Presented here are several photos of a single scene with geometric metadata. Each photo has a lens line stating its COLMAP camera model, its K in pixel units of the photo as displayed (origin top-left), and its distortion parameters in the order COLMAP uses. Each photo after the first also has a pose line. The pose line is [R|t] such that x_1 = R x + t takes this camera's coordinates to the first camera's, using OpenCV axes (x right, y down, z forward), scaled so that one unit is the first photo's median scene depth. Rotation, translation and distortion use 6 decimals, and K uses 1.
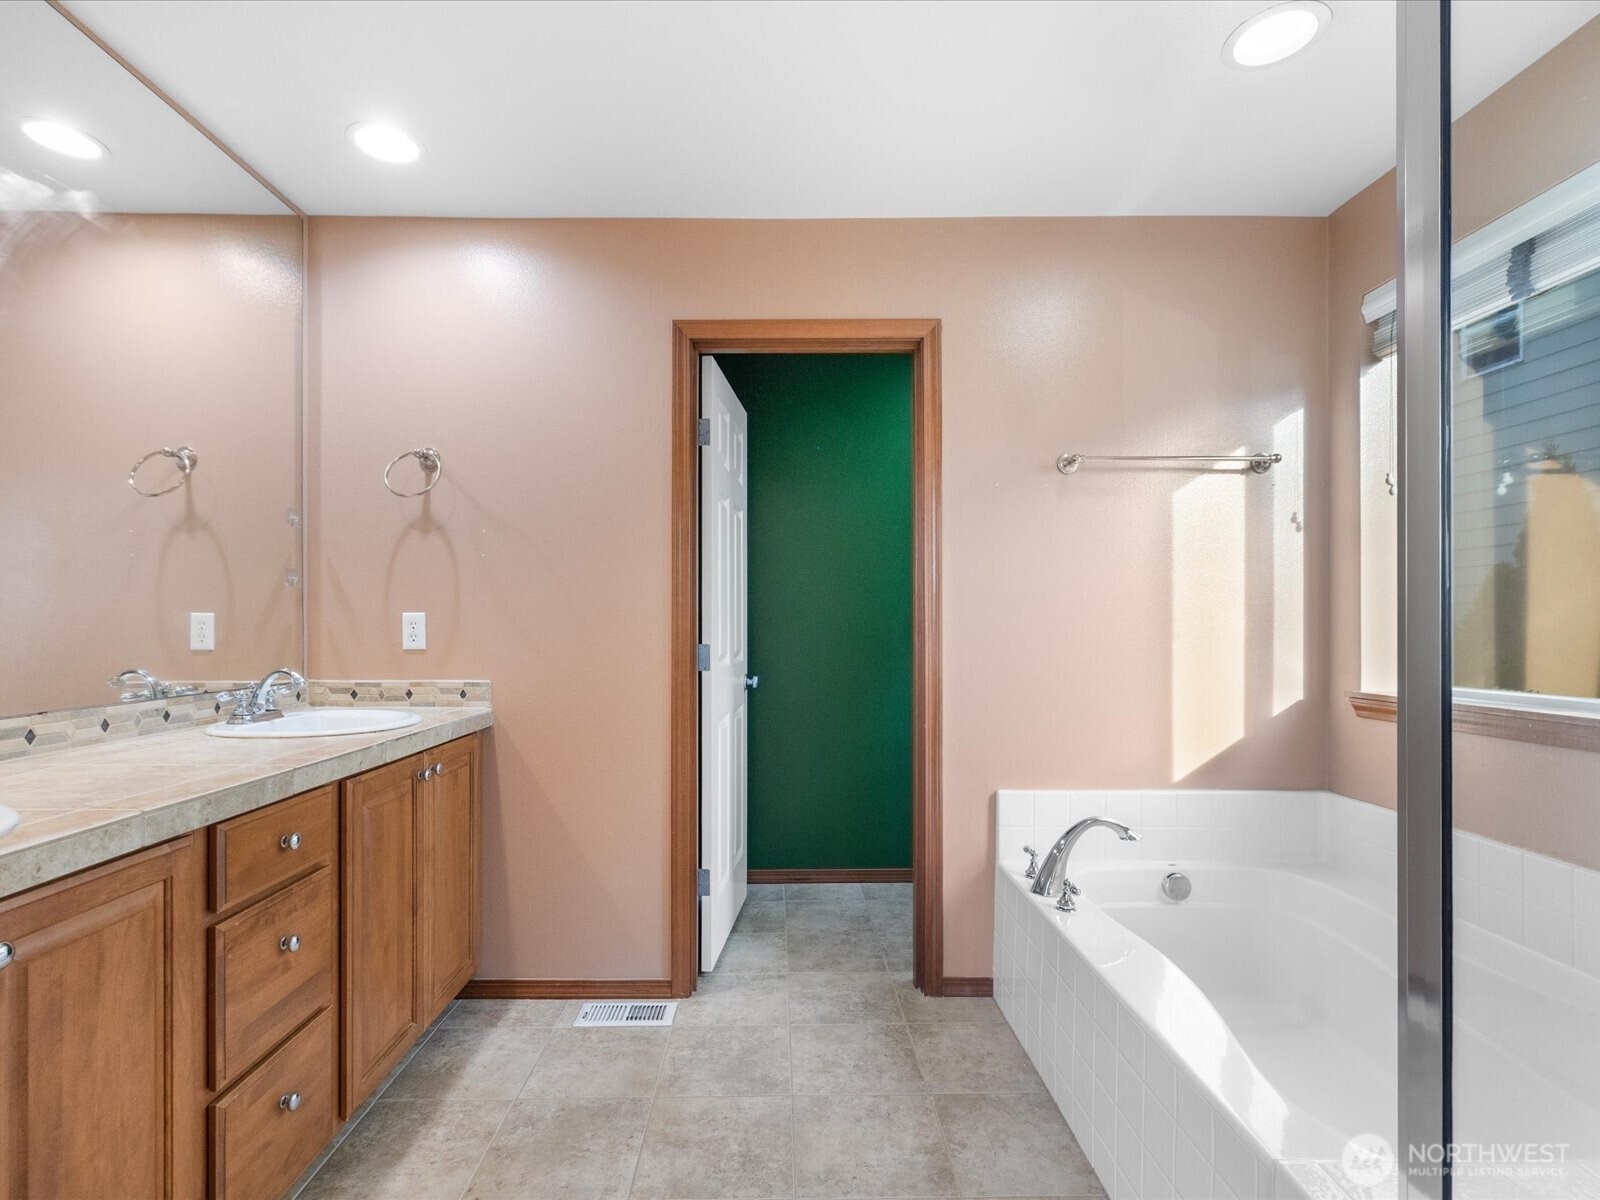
lens RADIAL K [[776.3, 0, 800.9], [0, 776.3, 617.3], [0, 0, 1]] dist [-0.000766, 0.000563]
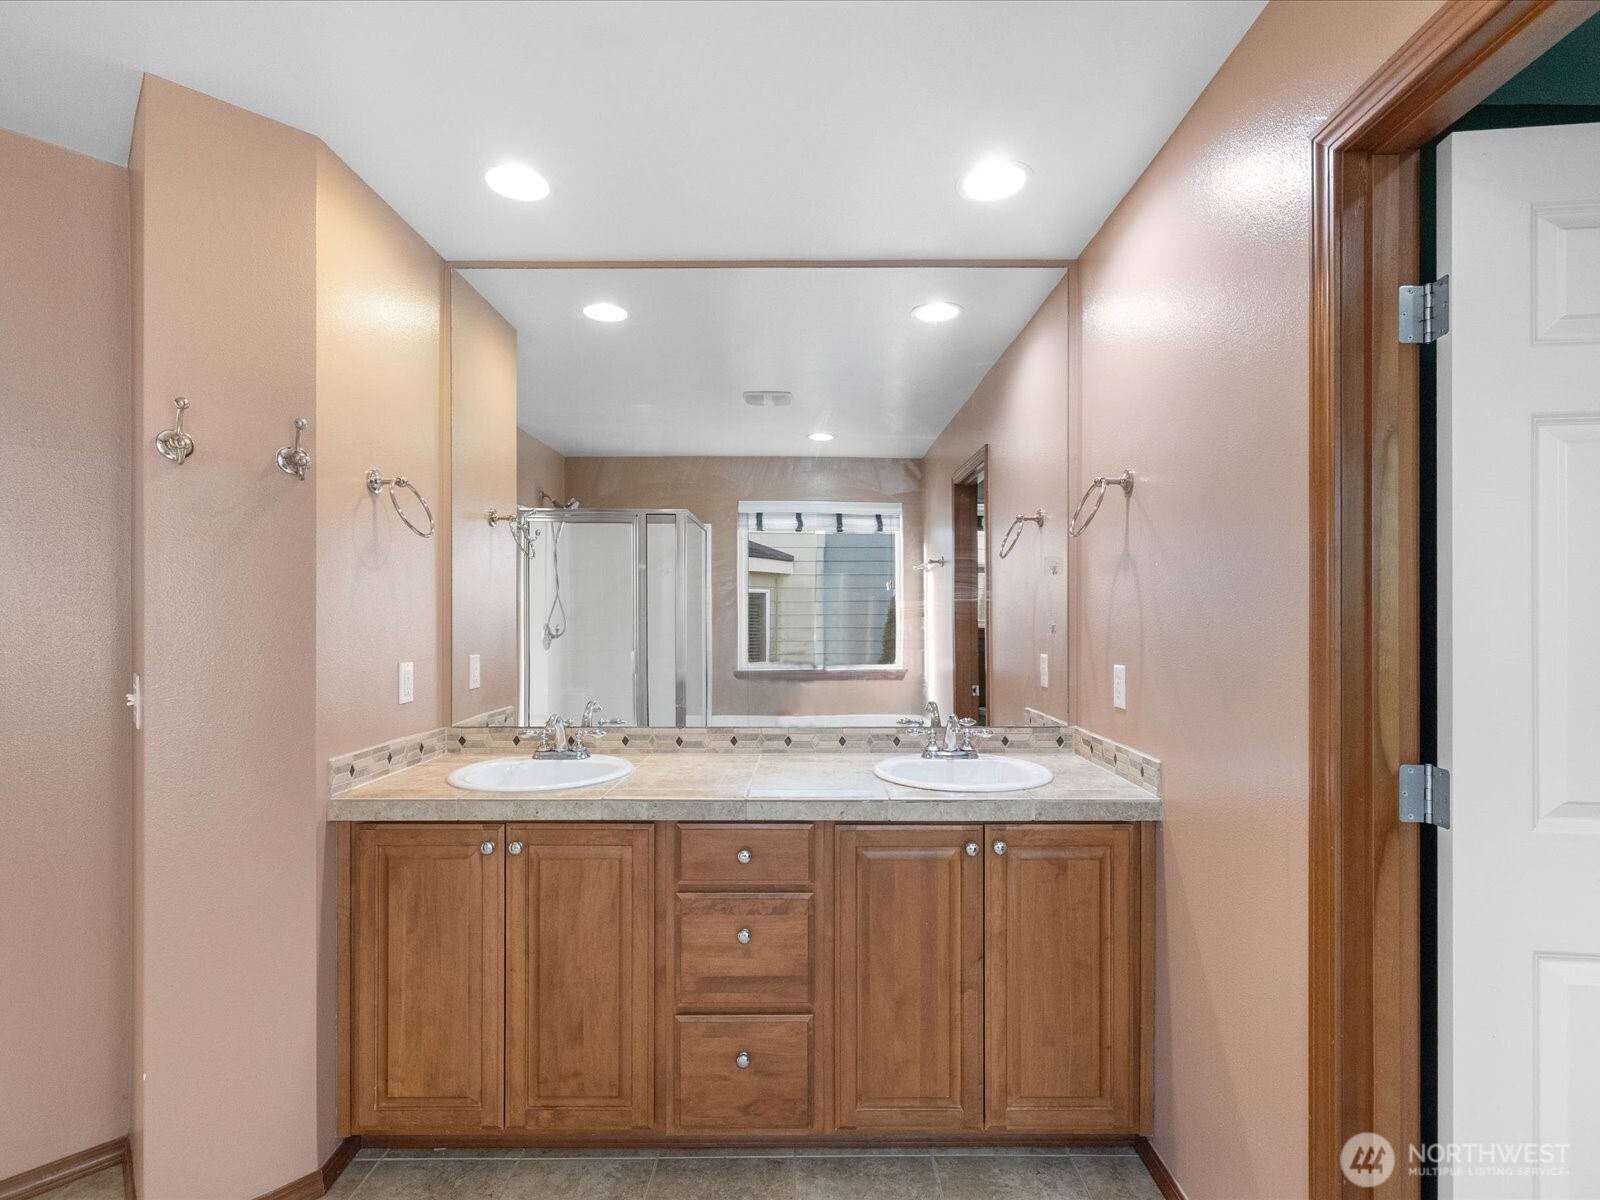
lens RADIAL K [[776.3, 0, 800.9], [0, 776.3, 617.3], [0, 0, 1]] dist [-0.000766, 0.000563]
pose [[-0.033222, -0.001893, -0.999446, 0.535096], [0.008426, 0.999962, -0.002174, -0.086530], [0.999412, -0.008493, -0.033205, 0.998000]]
